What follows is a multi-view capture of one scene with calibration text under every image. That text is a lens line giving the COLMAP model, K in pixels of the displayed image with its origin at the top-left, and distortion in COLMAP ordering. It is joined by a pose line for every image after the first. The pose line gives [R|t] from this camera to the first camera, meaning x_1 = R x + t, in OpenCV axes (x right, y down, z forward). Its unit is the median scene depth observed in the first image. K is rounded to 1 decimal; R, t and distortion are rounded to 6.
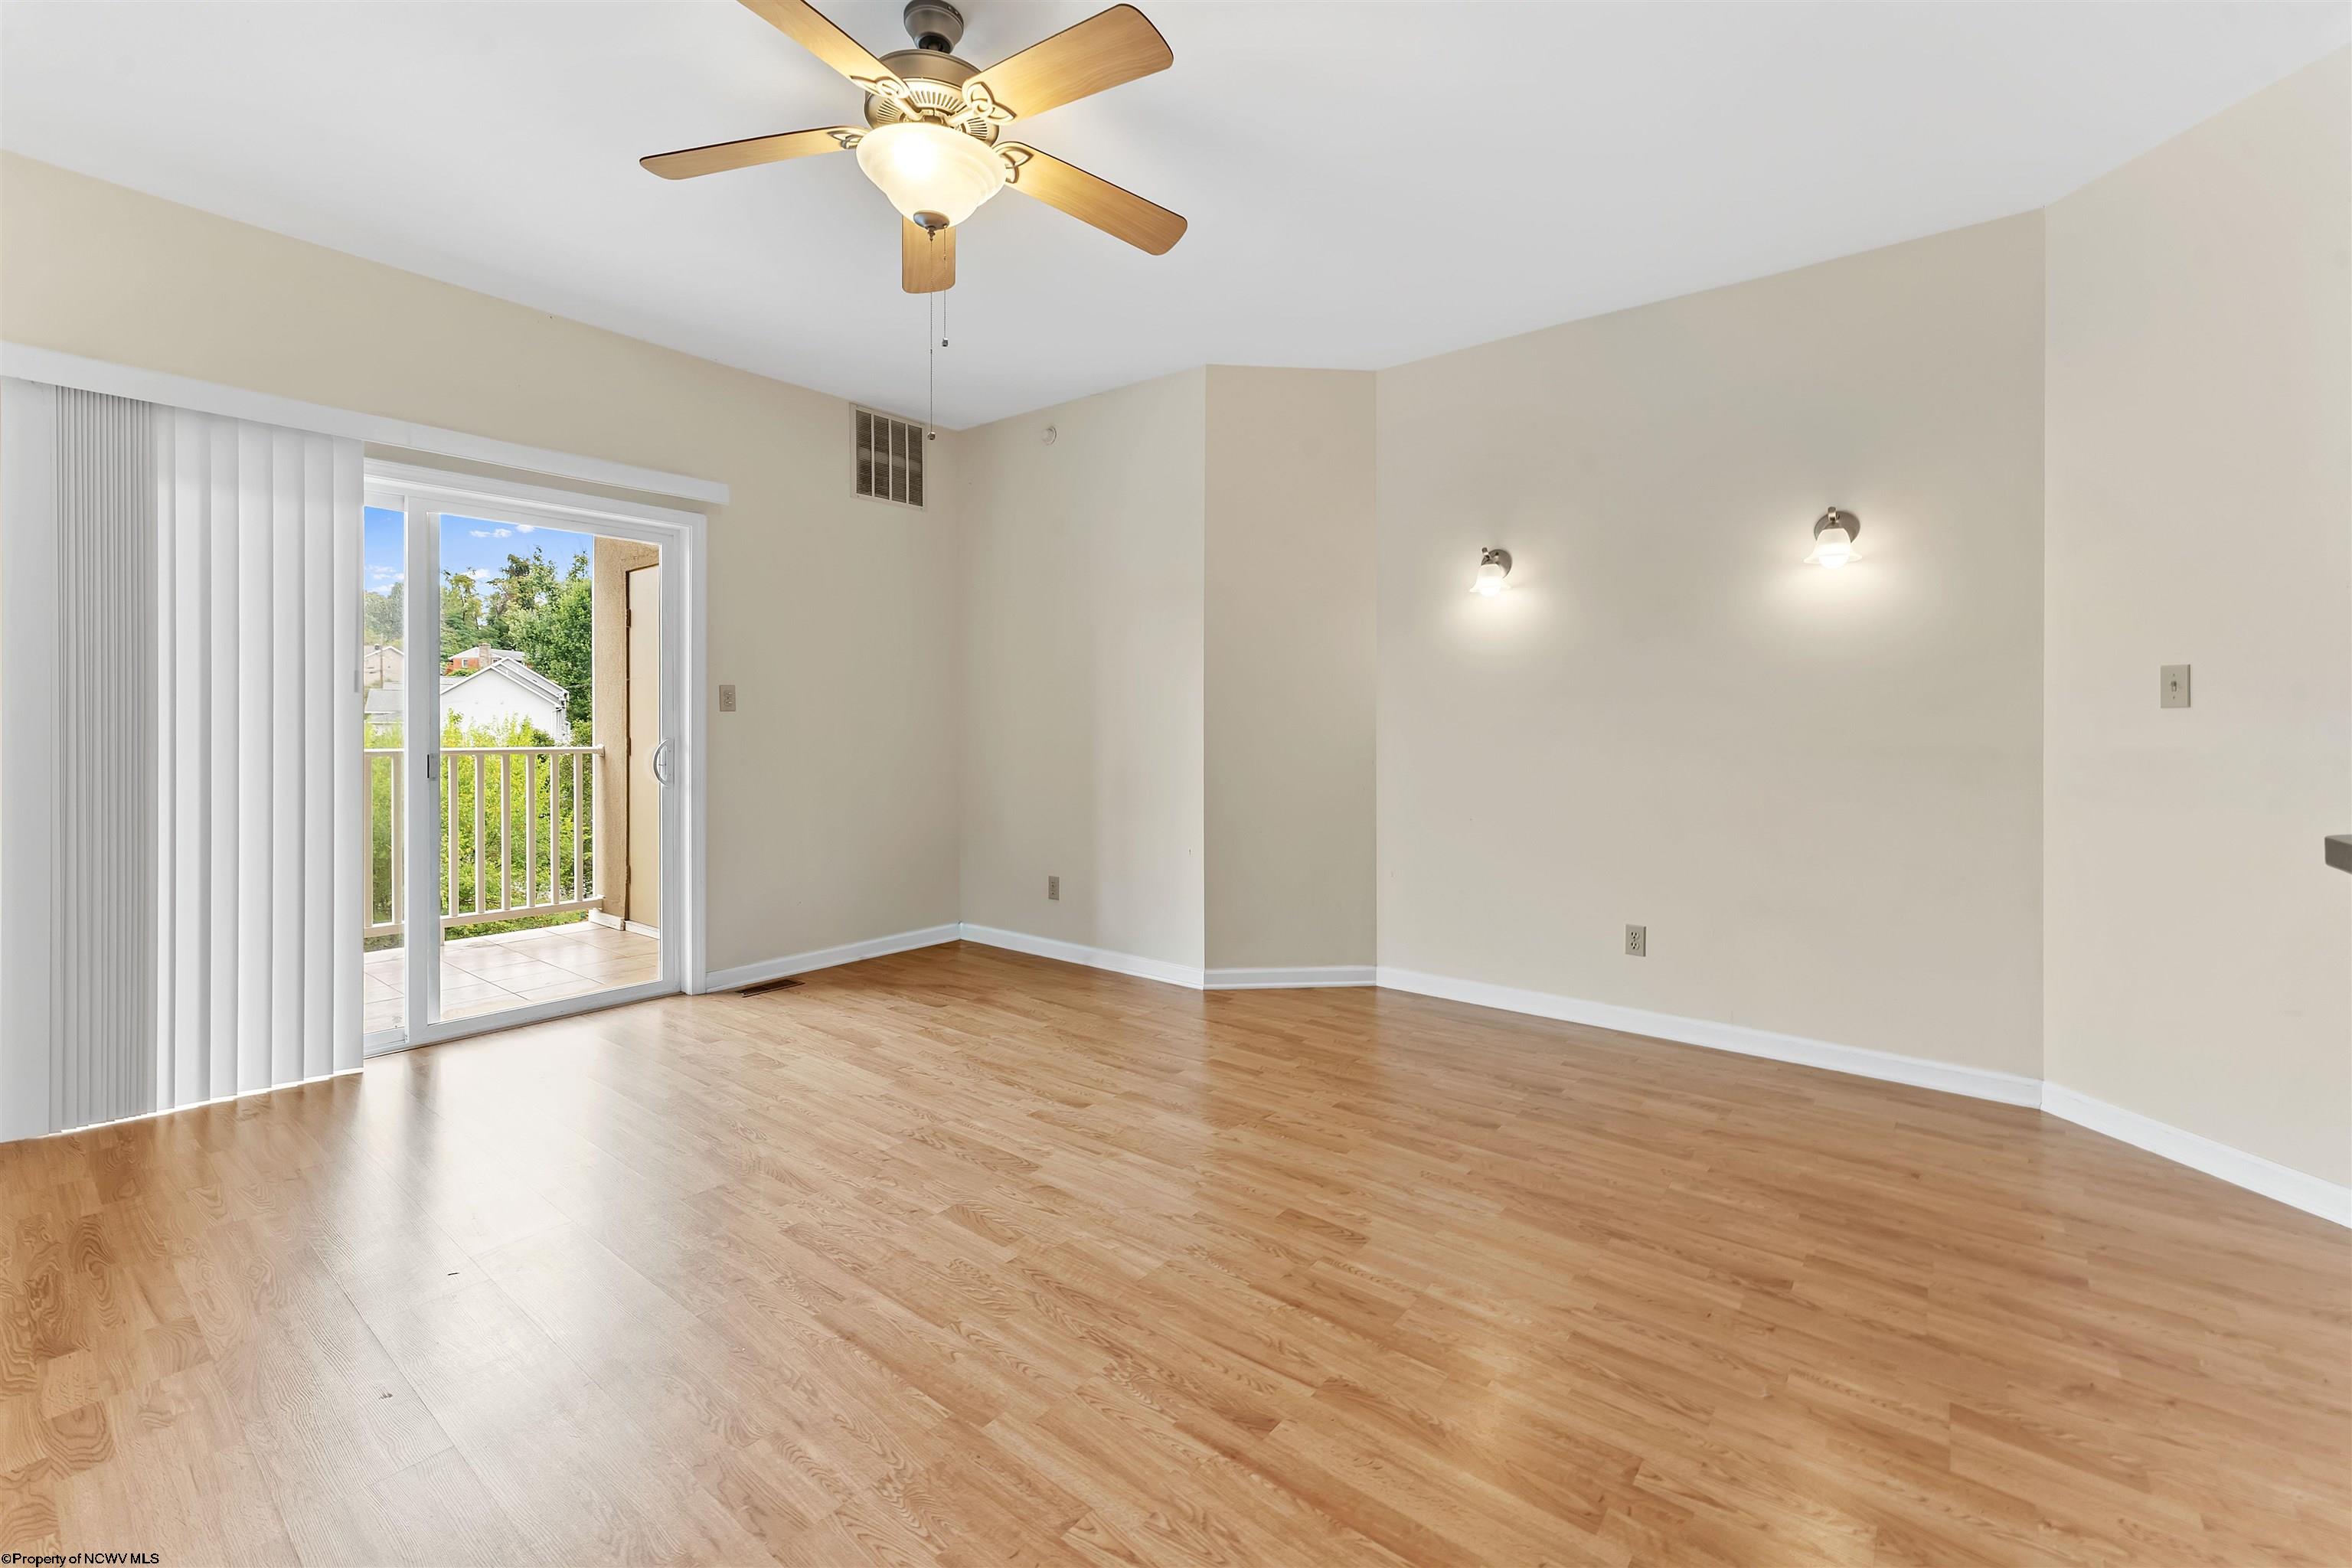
lens RADIAL K [[993.4, 0, 1160.4], [0, 993.4, 727.0], [0, 0, 1]] dist [0.004237, -0.000085]
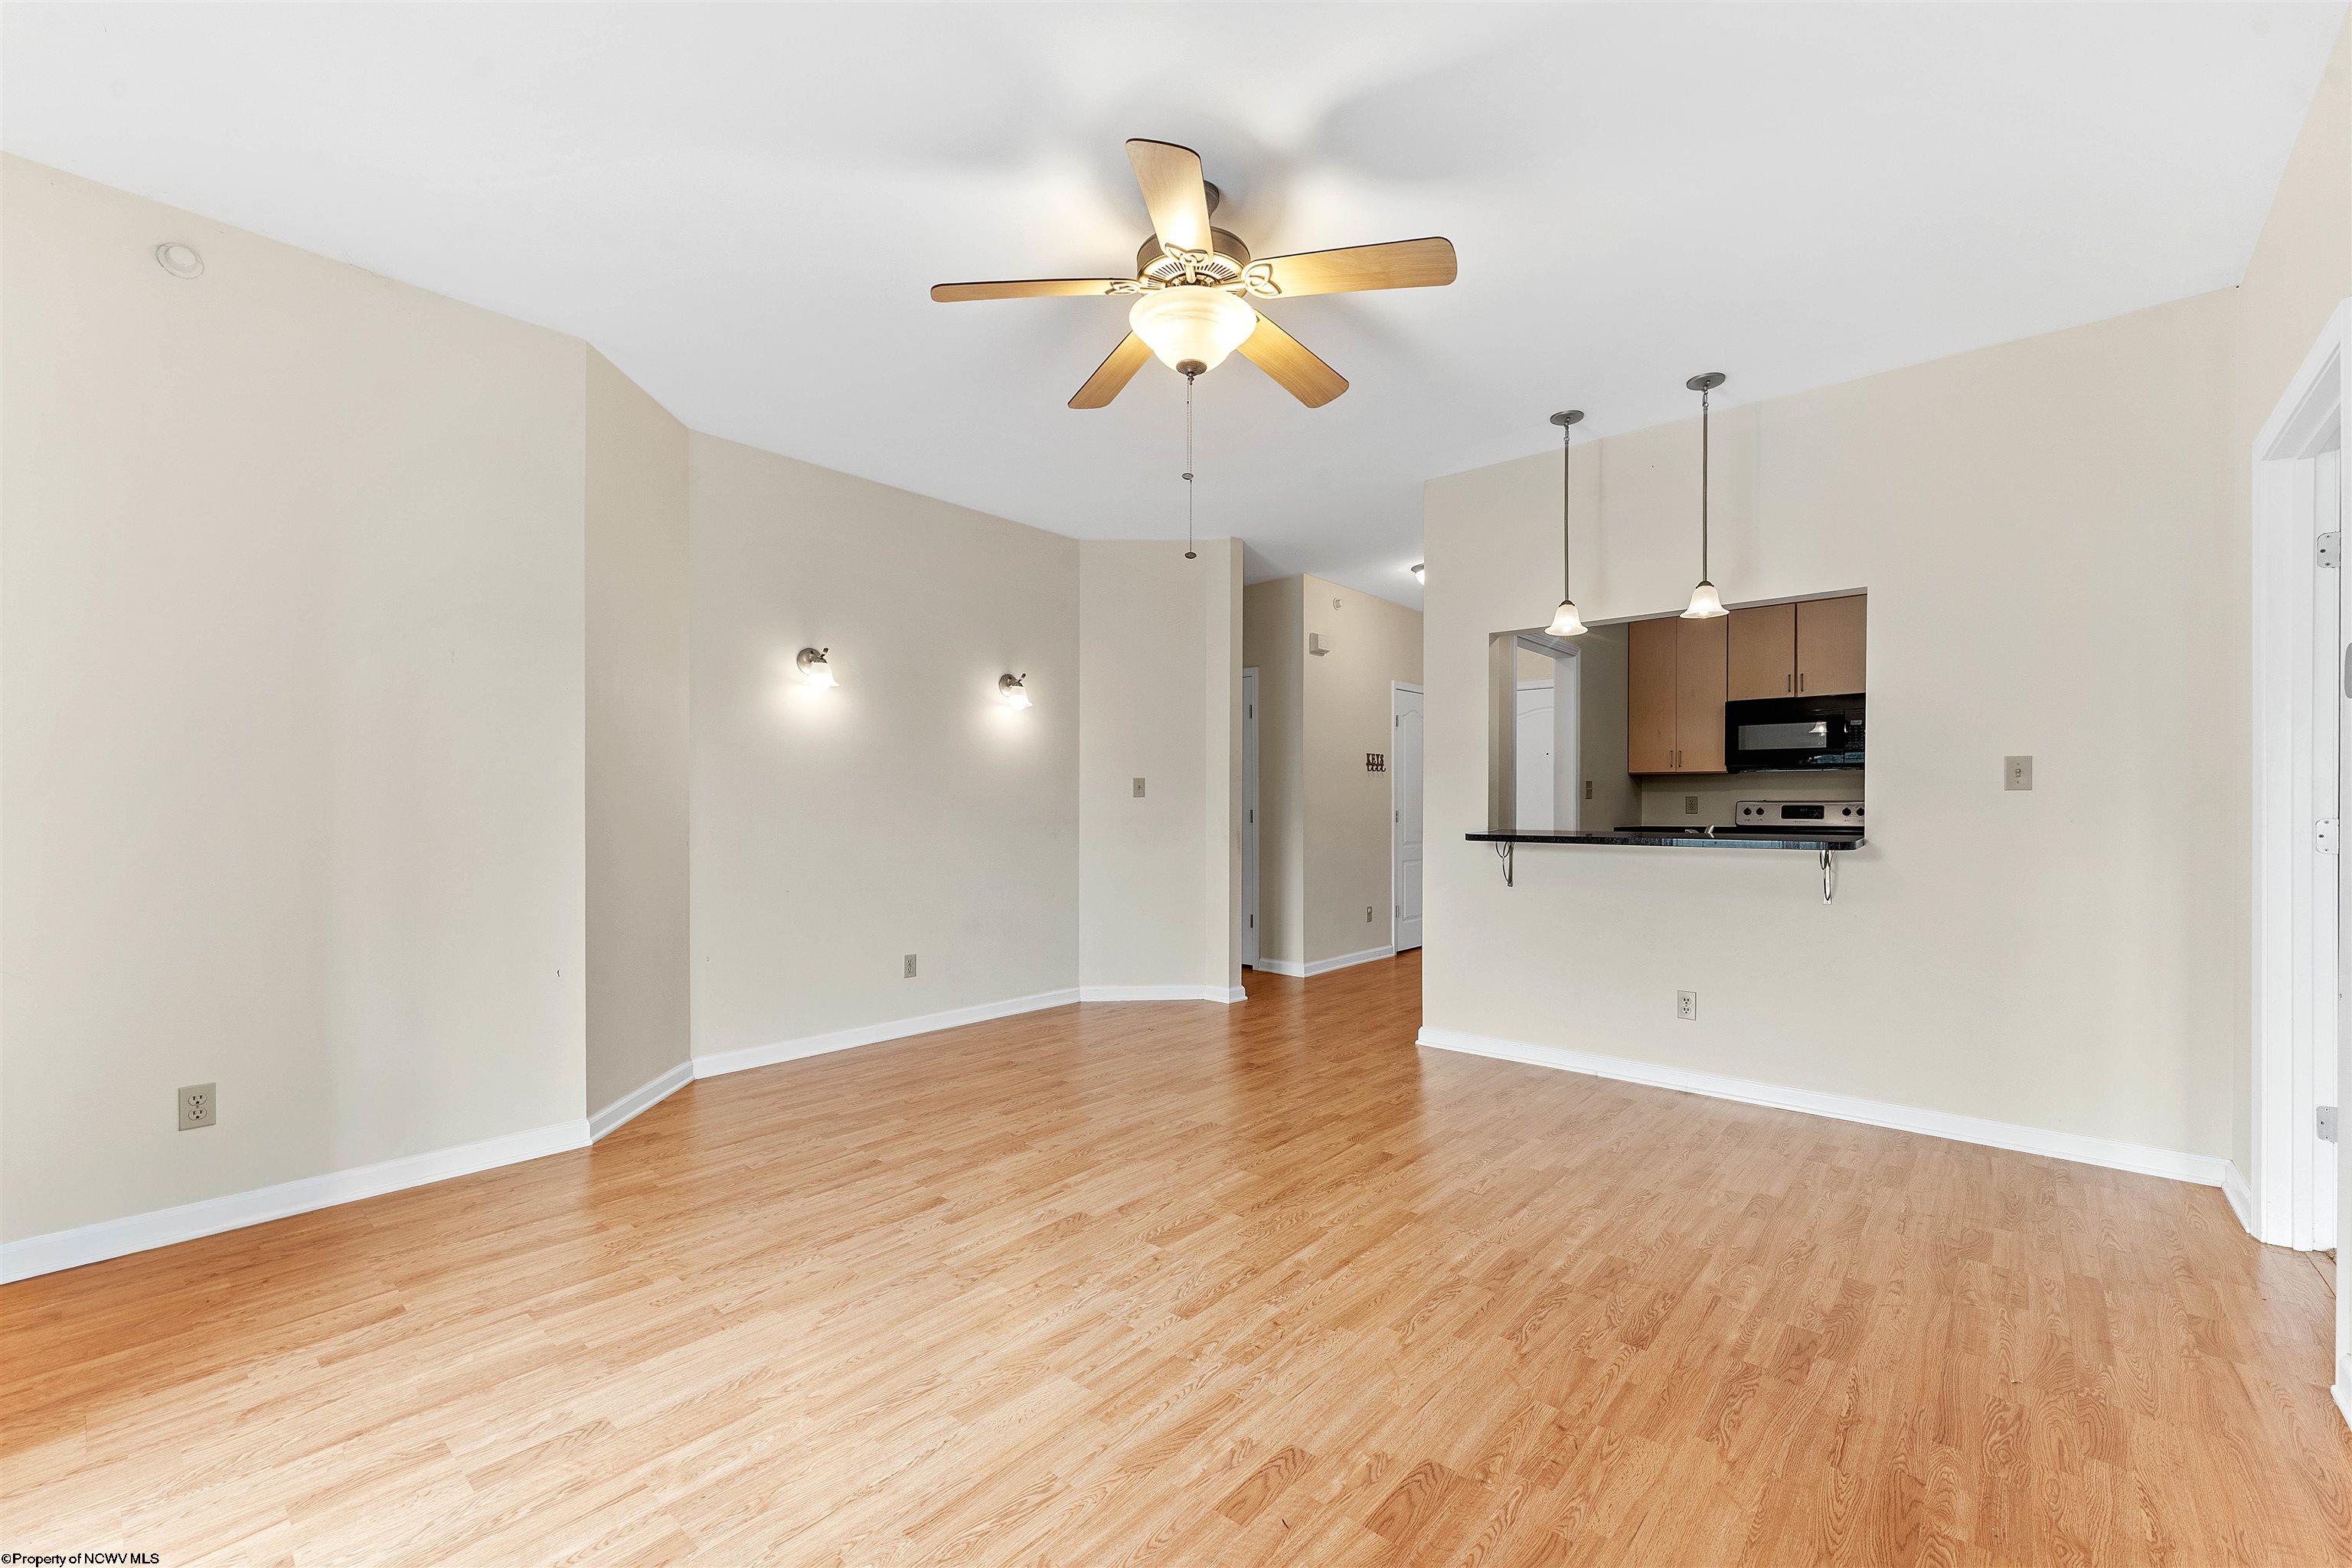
lens RADIAL K [[993.4, 0, 1174.6], [0, 993.4, 797.4], [0, 0, 1]] dist [0.004237, -0.000085]
pose [[0.024711, 0.007344, 0.999668, -1.092793], [-0.000038, 0.999973, -0.007345, -0.003657], [-0.999695, 0.000143, 0.024711, 0.785358]]
